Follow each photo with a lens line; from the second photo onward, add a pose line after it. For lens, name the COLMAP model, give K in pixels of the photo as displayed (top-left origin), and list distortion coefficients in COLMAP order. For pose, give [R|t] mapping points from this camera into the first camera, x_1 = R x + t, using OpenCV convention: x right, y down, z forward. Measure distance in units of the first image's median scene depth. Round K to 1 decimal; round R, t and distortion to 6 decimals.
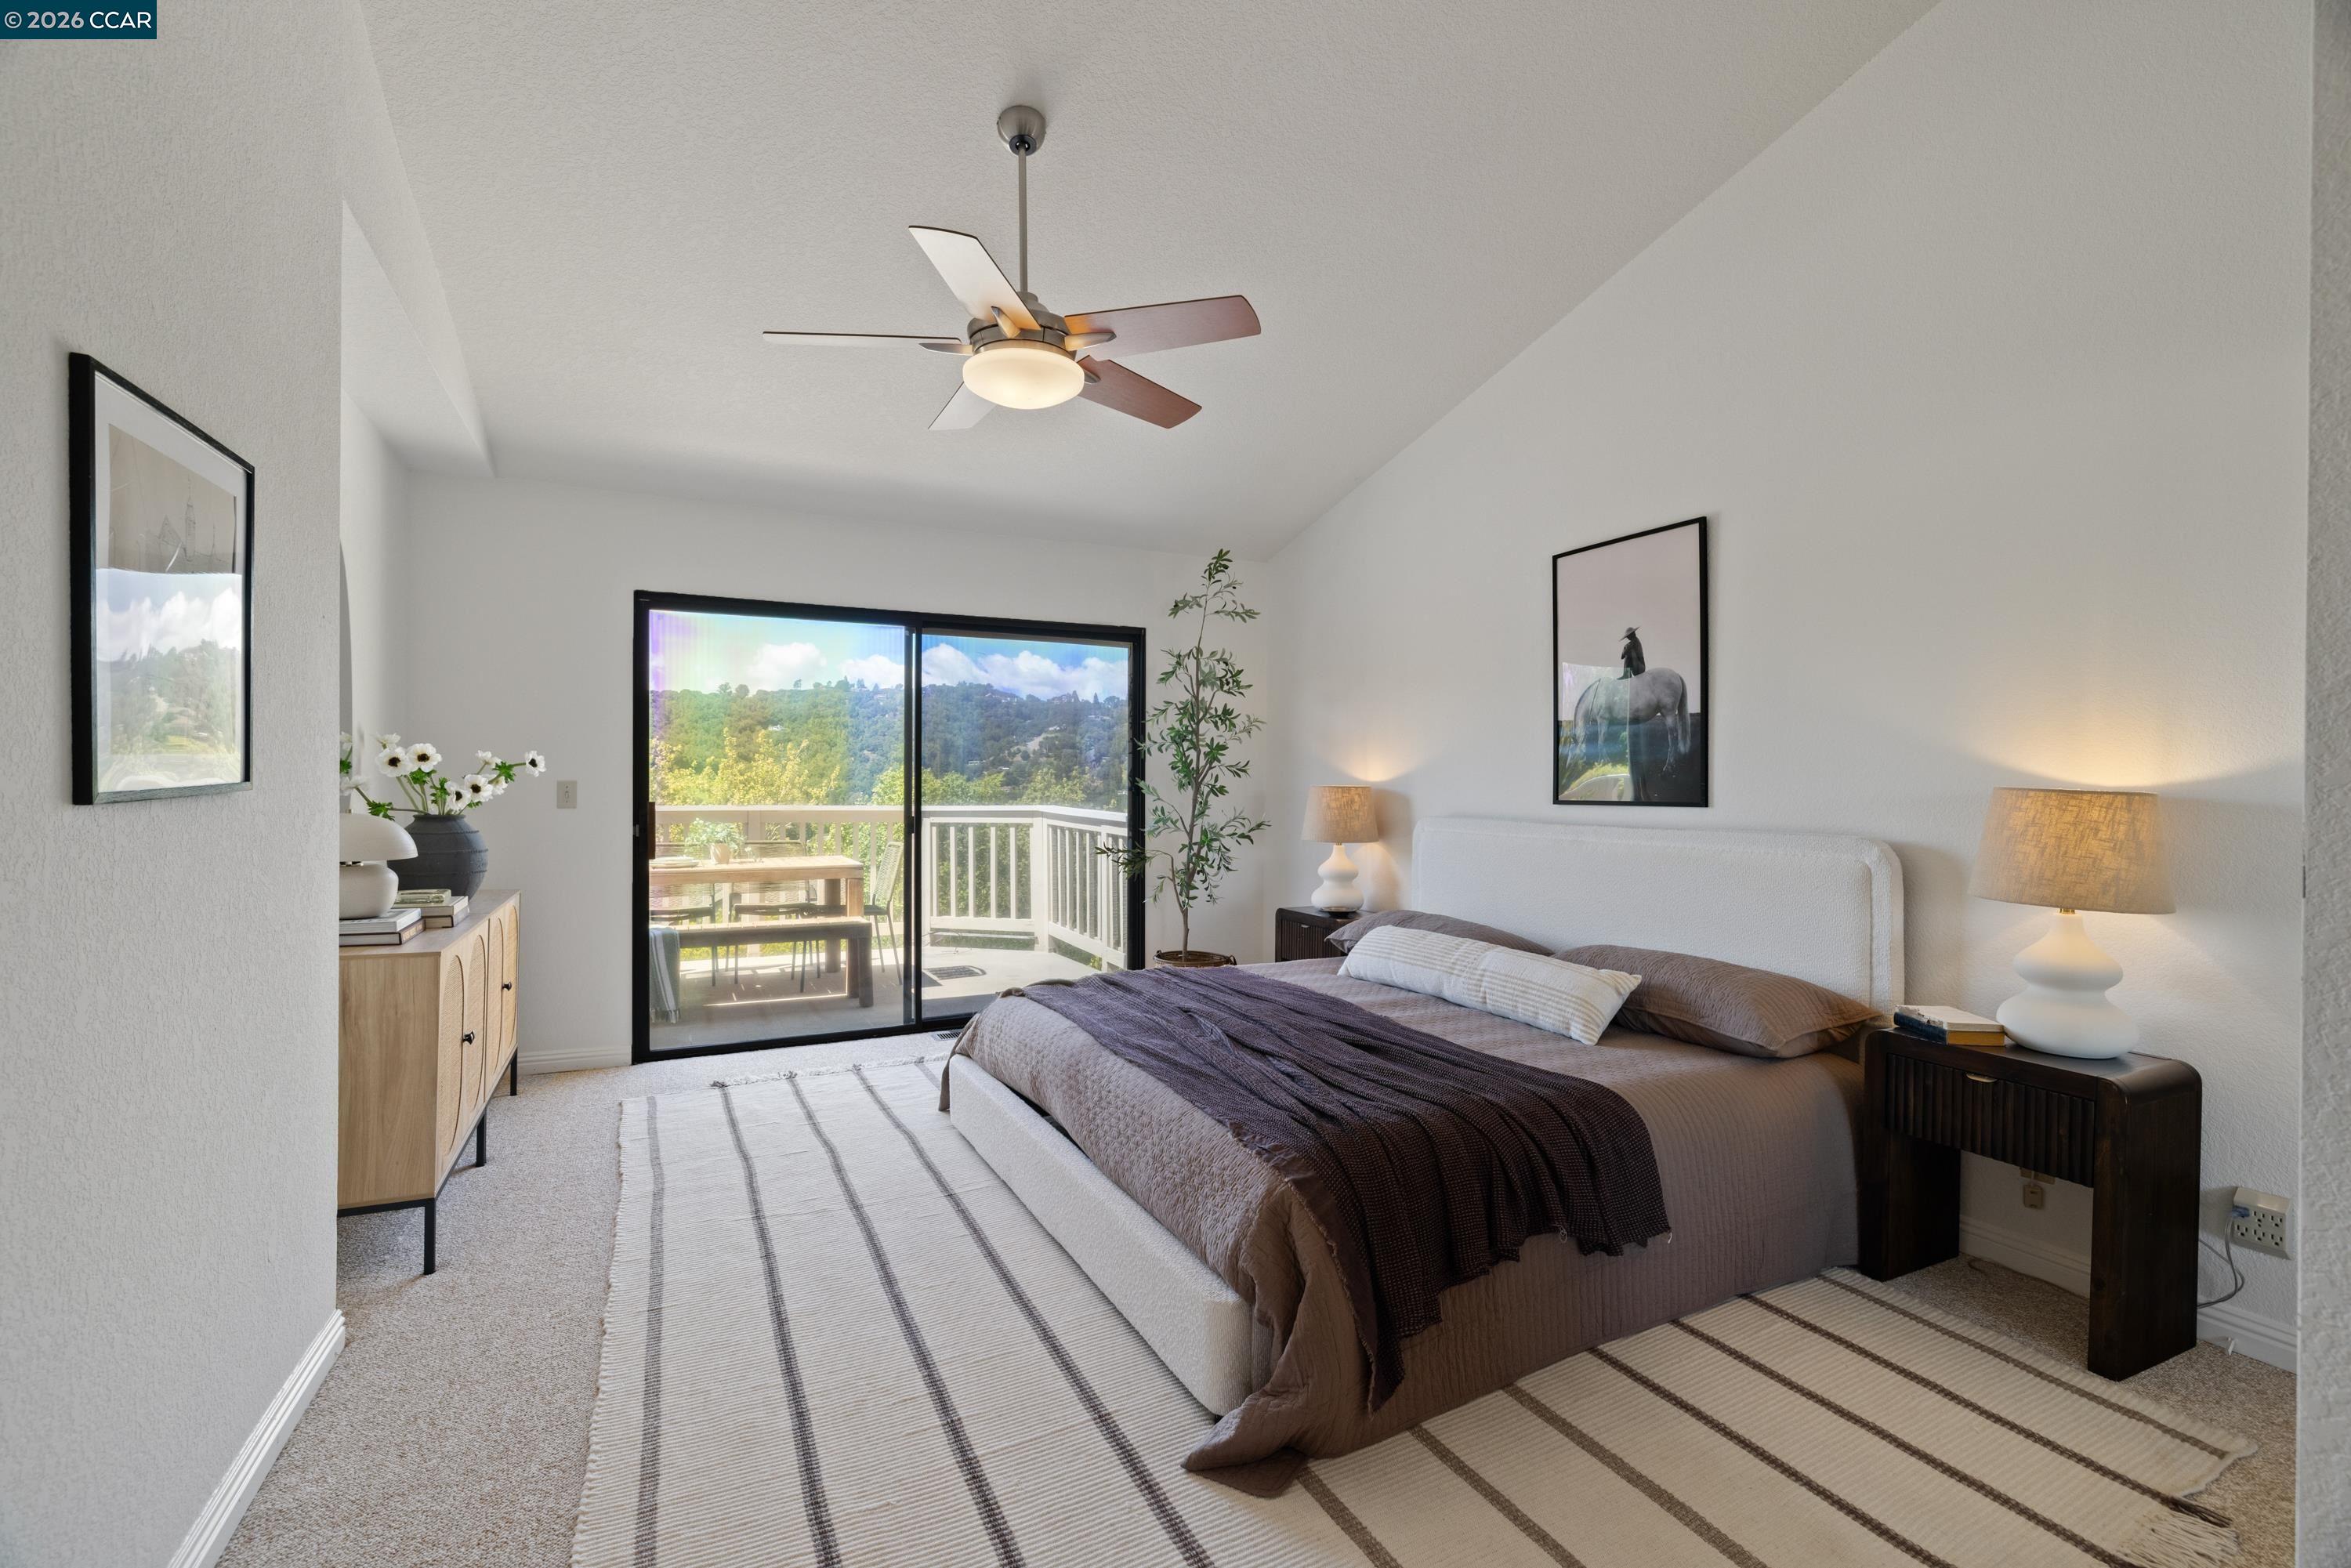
lens RADIAL K [[1029.7, 0, 1166.5], [0, 1029.7, 787.8], [0, 0, 1]] dist [-0.001861, 0.000337]
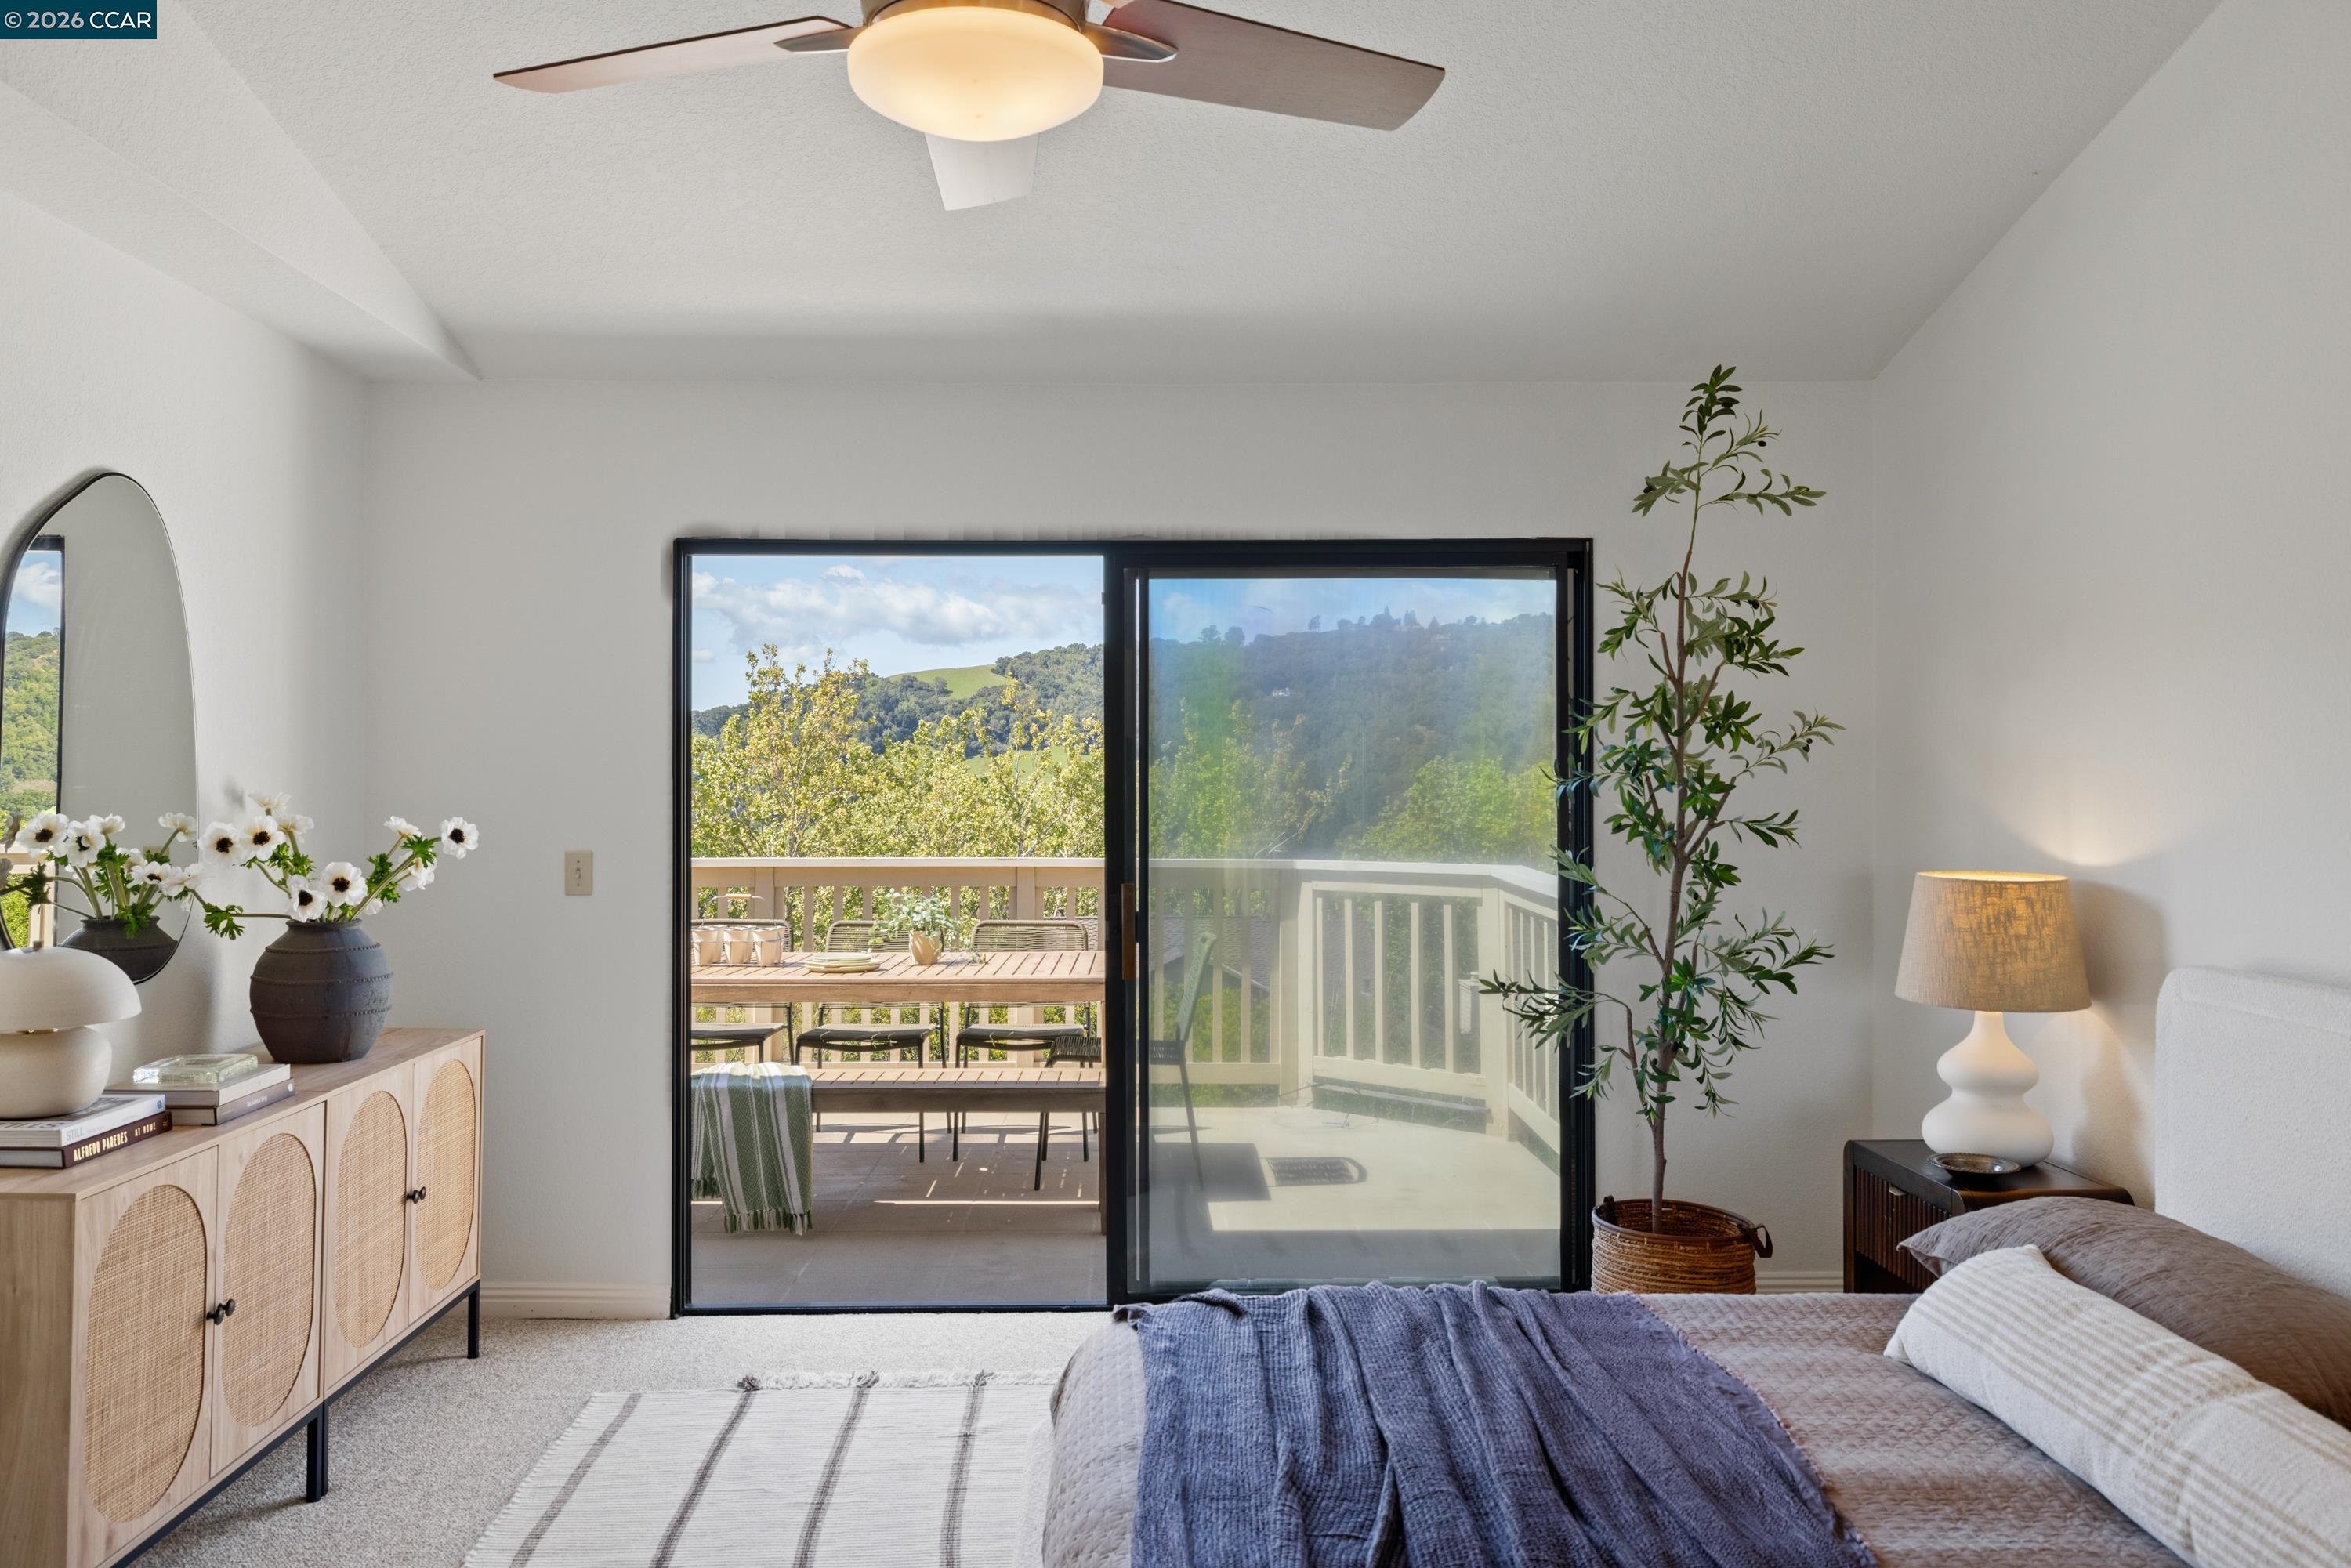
lens RADIAL K [[1695.3, 0, 1157.6], [0, 1695.3, 773.2], [0, 0, 1]] dist [-0.005497, 0.003205]
pose [[0.905584, -0.004630, -0.424142, 0.147287], [0.001930, 0.999975, -0.006796, -0.040073], [0.424163, 0.005335, 0.905570, 0.188719]]
